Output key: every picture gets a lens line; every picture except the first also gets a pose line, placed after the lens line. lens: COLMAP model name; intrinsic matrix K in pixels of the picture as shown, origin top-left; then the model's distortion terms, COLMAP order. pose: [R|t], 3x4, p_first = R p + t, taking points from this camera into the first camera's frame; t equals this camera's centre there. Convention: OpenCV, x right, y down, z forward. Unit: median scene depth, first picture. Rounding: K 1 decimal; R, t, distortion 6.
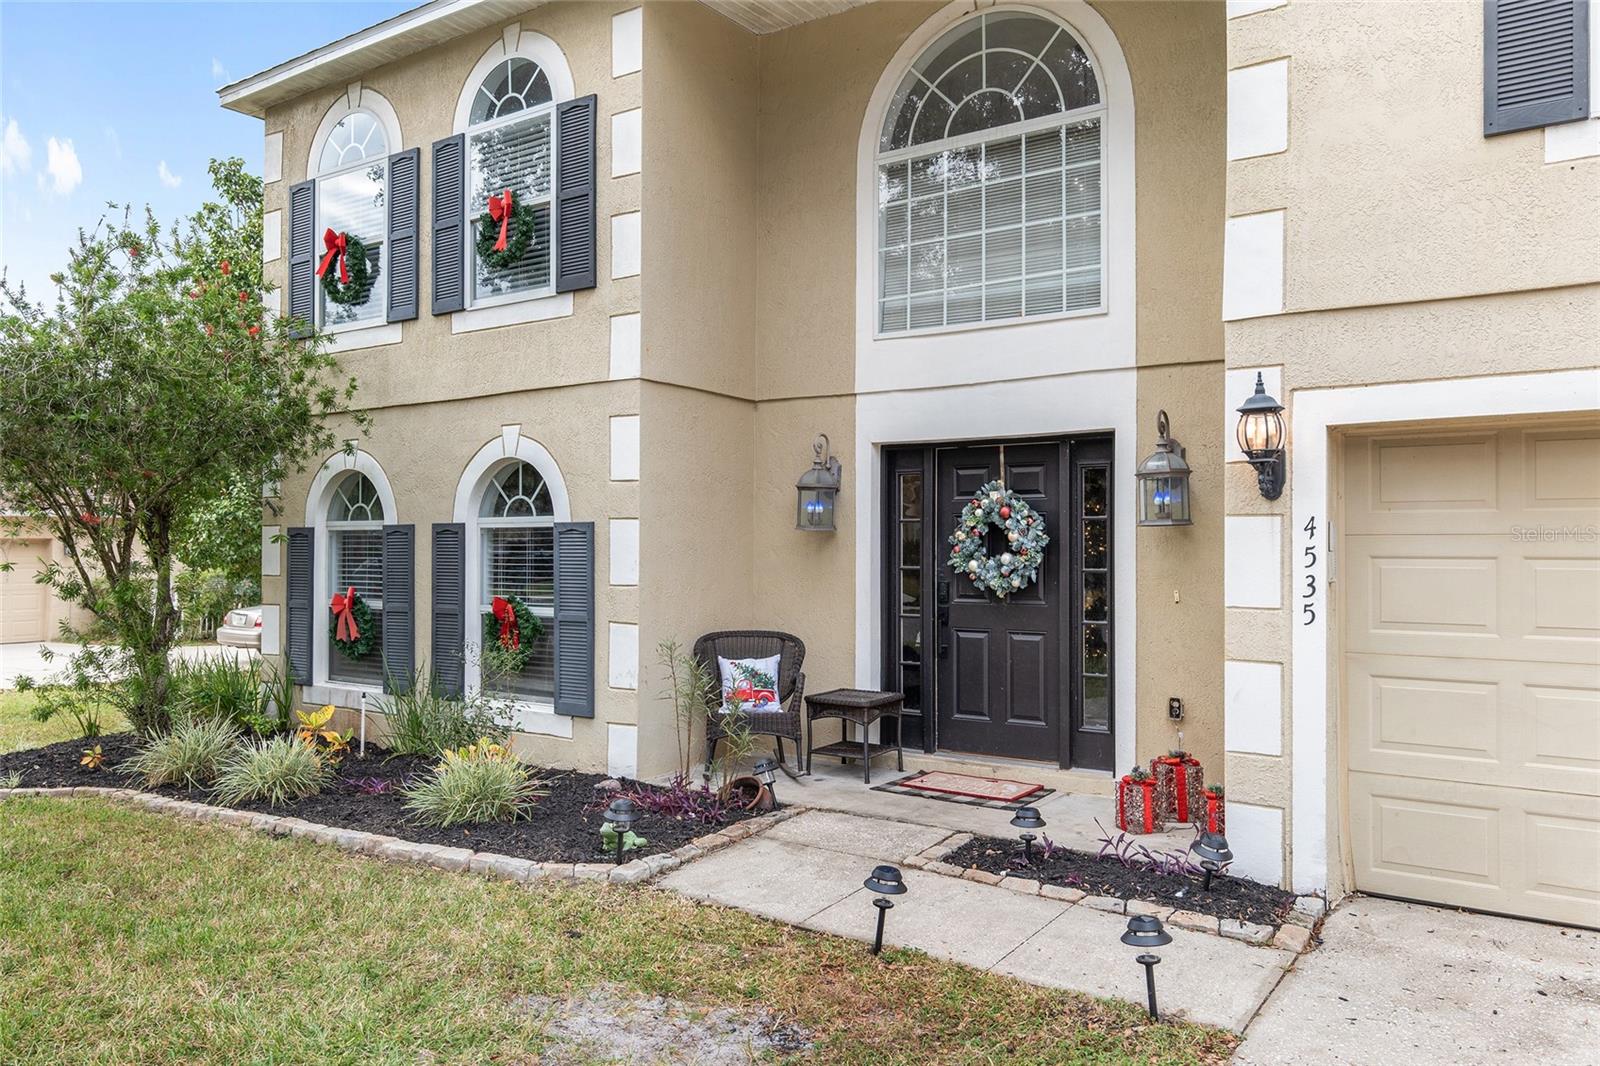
lens RADIAL K [[1188.8, 0, 800.0], [0, 1188.8, 534.1], [0, 0, 1]] dist [-0.007594, 0.008392]
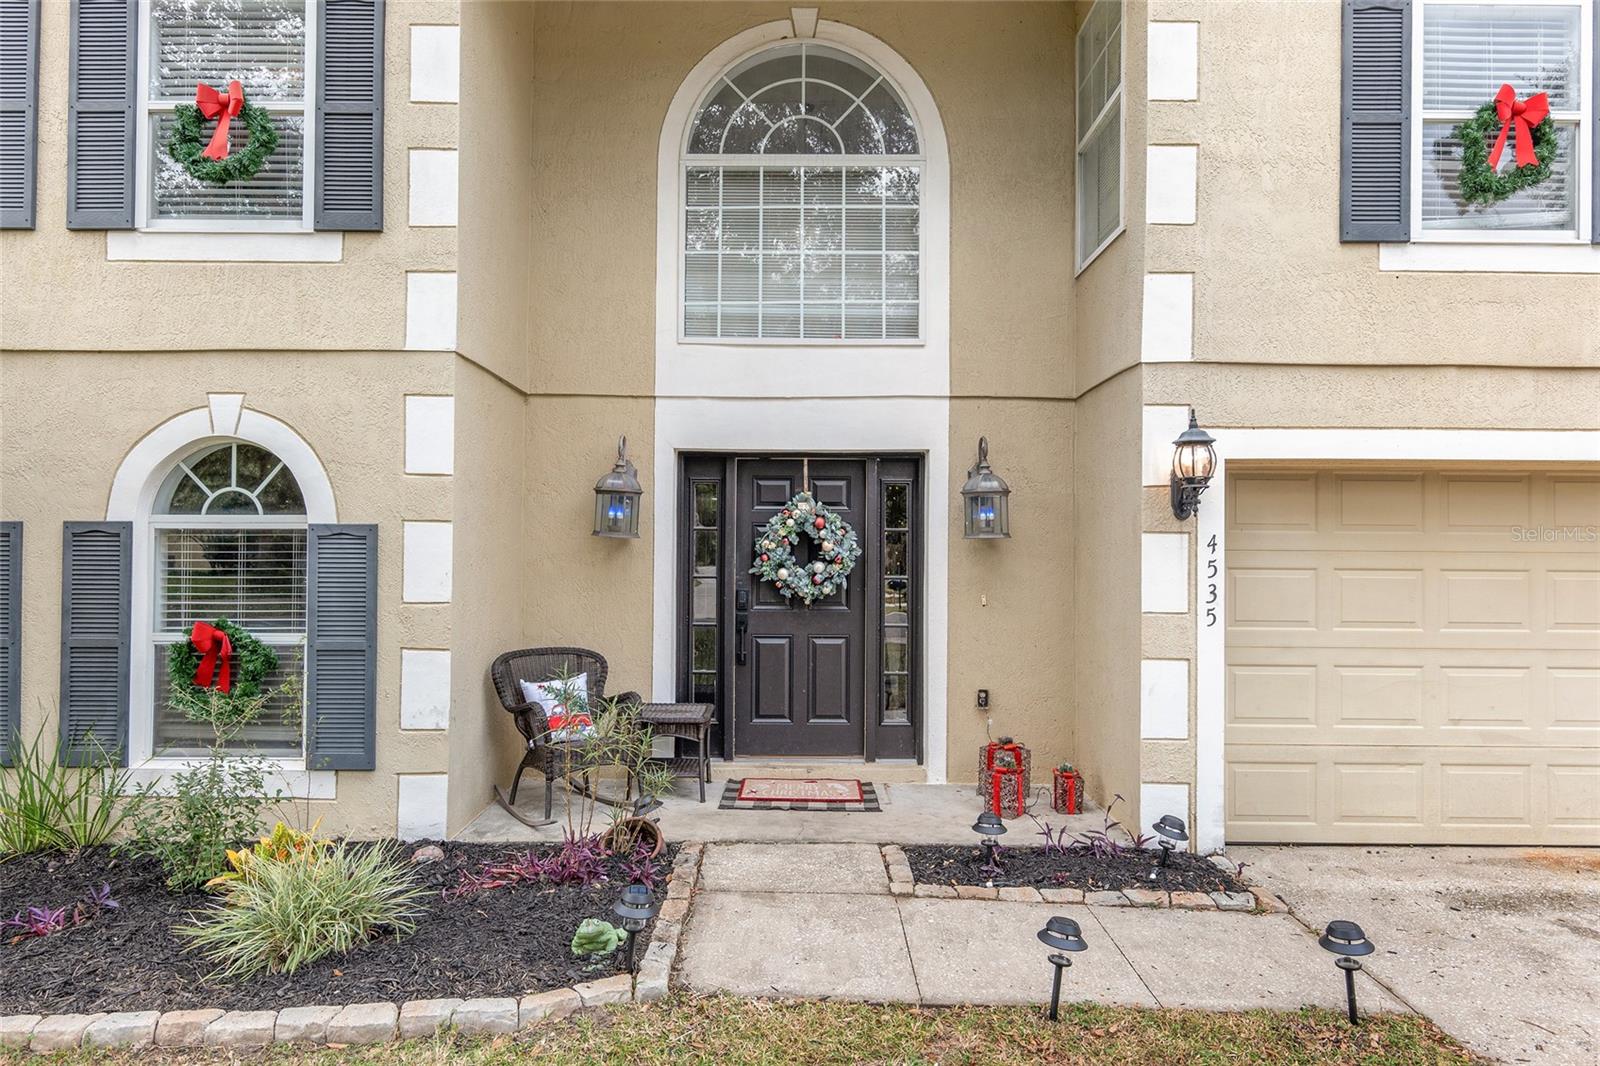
lens RADIAL K [[934.7, 0, 799.7], [0, 934.7, 533.0], [0, 0, 1]] dist [-0.000256, 0.002747]
pose [[0.816914, 0.013308, 0.576606, -0.321322], [-0.012041, 0.999909, -0.006018, -0.004322], [-0.576633, -0.002027, 0.817001, 0.340047]]
